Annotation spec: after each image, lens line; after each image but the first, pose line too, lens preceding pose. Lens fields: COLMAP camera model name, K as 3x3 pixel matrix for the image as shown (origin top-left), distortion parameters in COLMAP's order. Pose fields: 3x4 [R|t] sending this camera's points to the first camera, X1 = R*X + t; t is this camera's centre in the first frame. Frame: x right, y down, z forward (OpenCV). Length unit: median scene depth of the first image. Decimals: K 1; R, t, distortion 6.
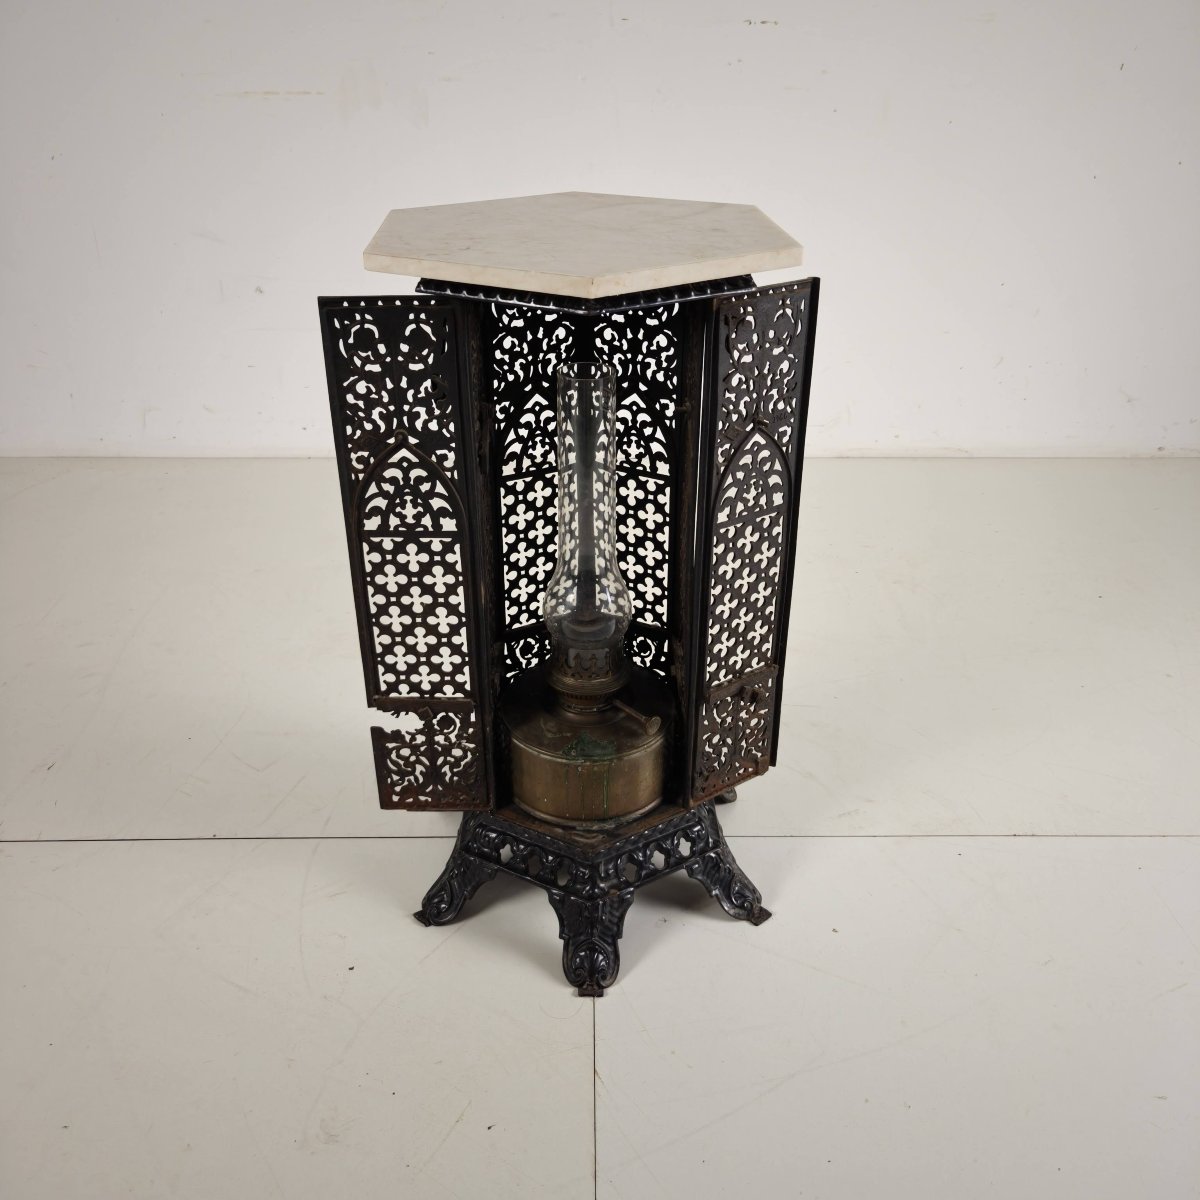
lens RADIAL K [[1100.9, 0, 601.0], [0, 1100.9, 575.4], [0, 0, 1]] dist [0.007552, -0.013516]
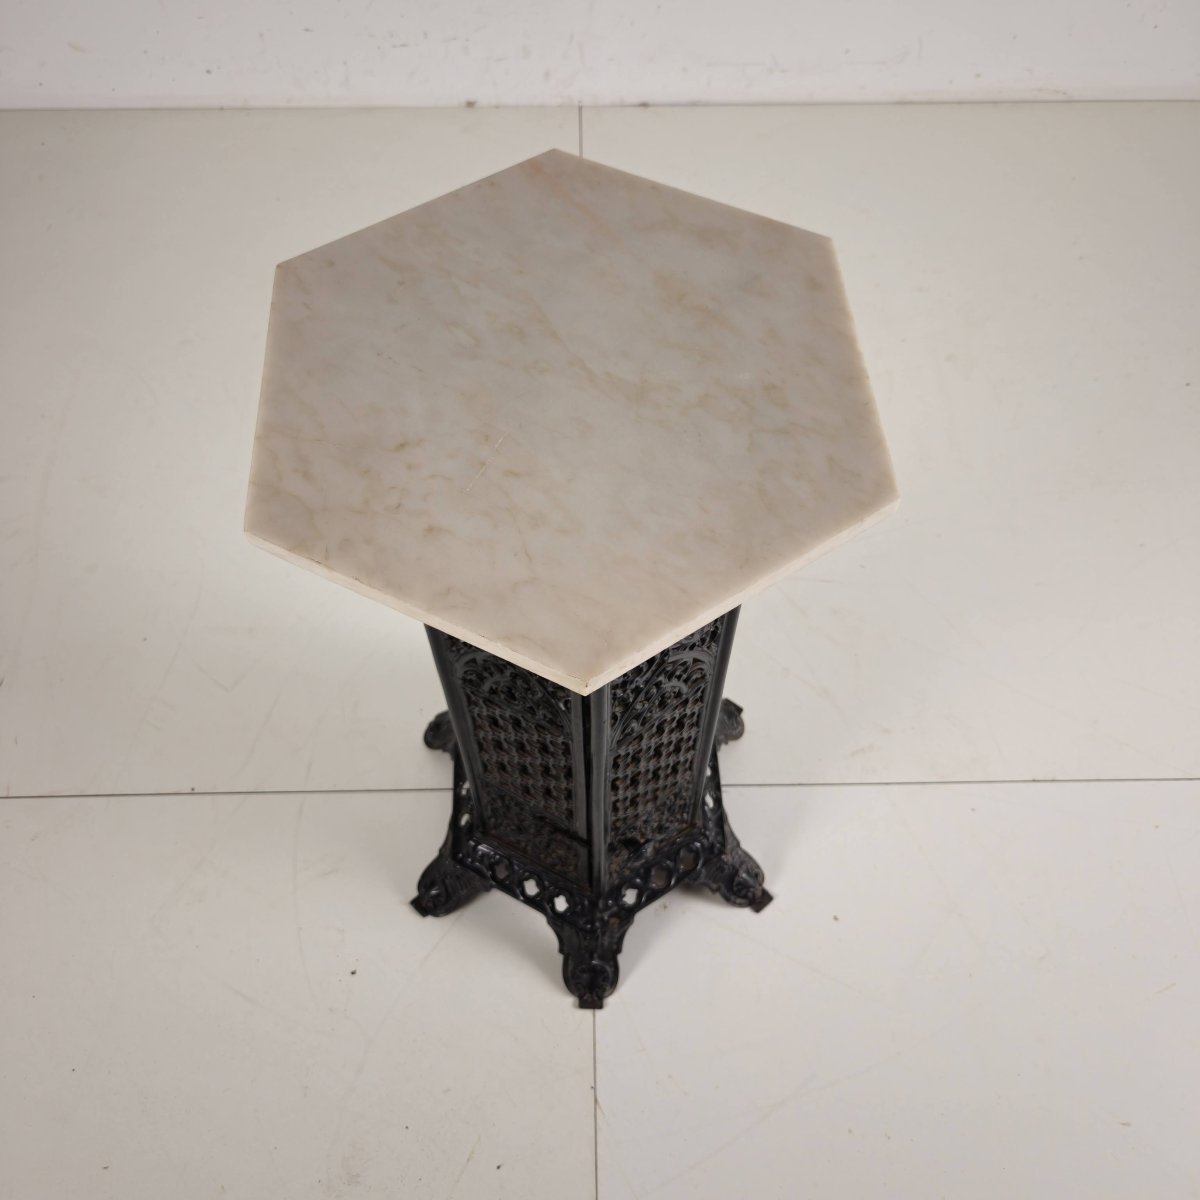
lens RADIAL K [[1115.5, 0, 604.6], [0, 1115.5, 599.5], [0, 0, 1]] dist [0.000282, 0.003604]
pose [[0.999970, -0.005756, 0.005238, 0.000164], [0.002193, 0.854193, 0.519952, -0.461698], [-0.007468, -0.519924, 0.854180, 0.300373]]
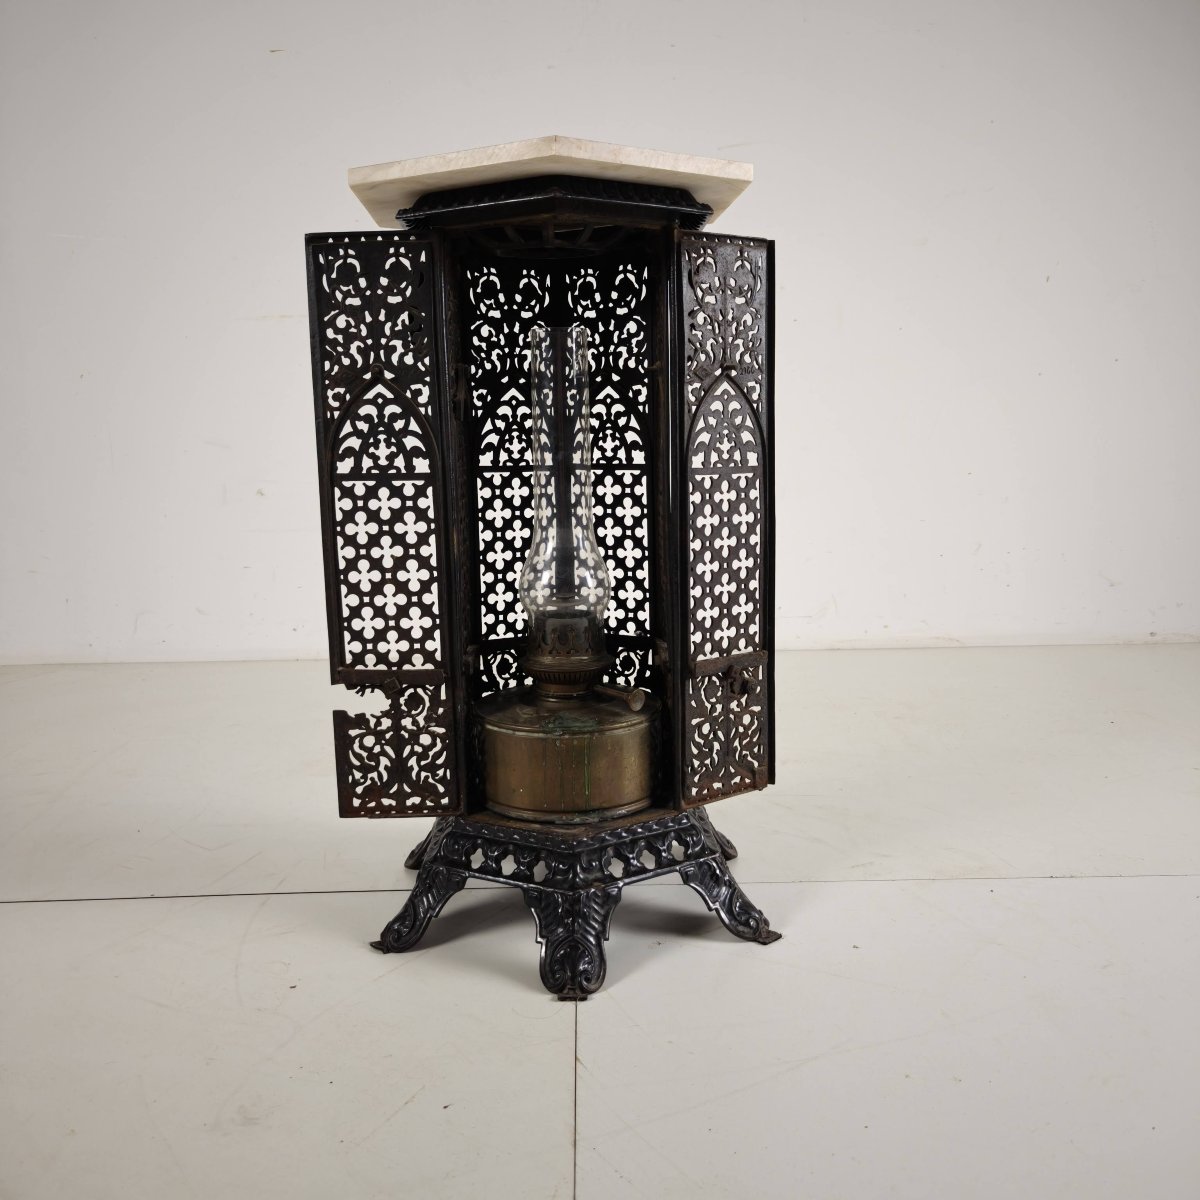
lens RADIAL K [[1100.9, 0, 601.0], [0, 1100.9, 575.4], [0, 0, 1]] dist [0.007552, -0.013516]
pose [[0.999747, -0.022334, 0.002523, 0.017098], [0.021853, 0.939626, -0.341506, 0.350588], [0.005256, 0.341475, 0.939876, 0.087626]]
